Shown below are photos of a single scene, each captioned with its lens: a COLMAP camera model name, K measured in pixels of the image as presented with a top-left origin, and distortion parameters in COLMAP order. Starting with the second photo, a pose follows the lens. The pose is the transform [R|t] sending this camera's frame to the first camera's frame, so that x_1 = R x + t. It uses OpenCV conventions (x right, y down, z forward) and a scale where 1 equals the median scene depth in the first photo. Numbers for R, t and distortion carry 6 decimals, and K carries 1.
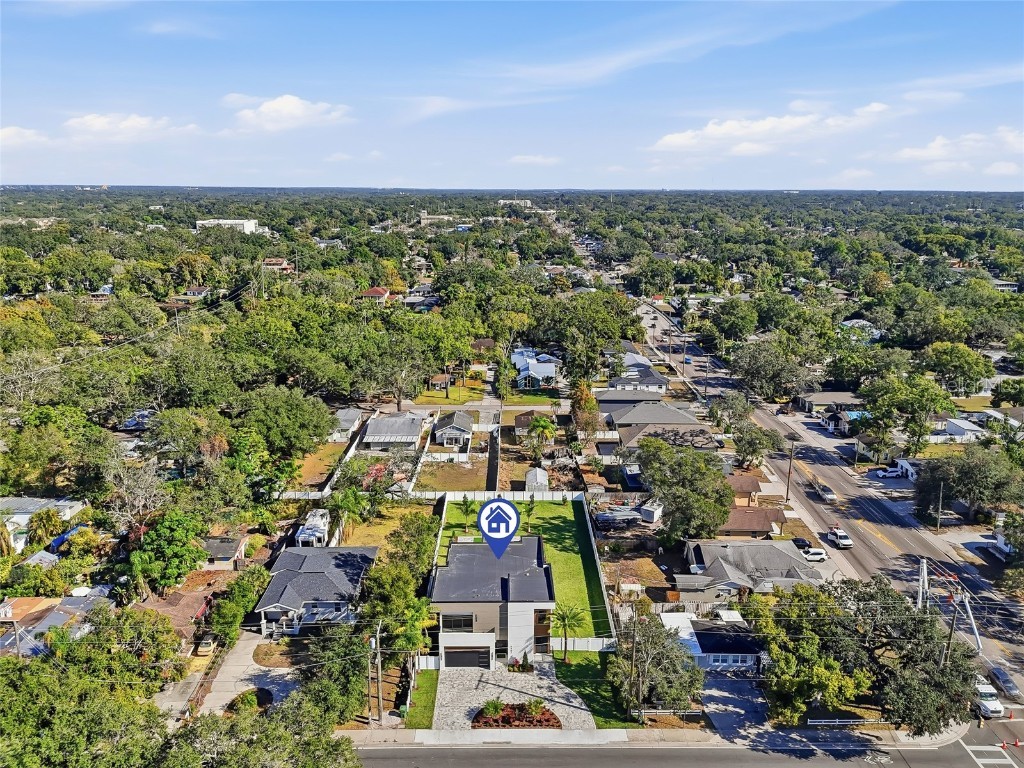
lens RADIAL K [[744.9, 0, 512.9], [0, 744.9, 386.6], [0, 0, 1]] dist [0.060031, -0.016955]
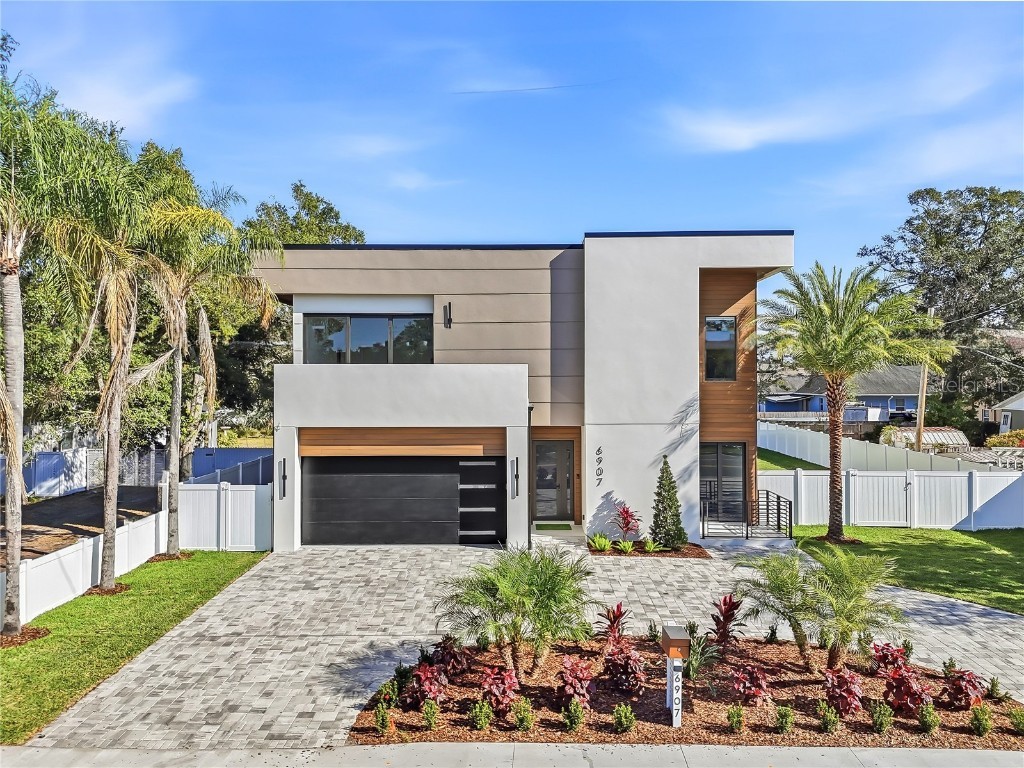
lens RADIAL K [[744.9, 0, 509.1], [0, 744.9, 380.7], [0, 0, 1]] dist [0.060031, -0.016955]
pose [[0.999108, -0.019050, -0.037689, -0.021124], [0.008727, 0.966348, -0.257091, 0.385206], [0.041318, 0.256533, 0.965652, 0.780488]]
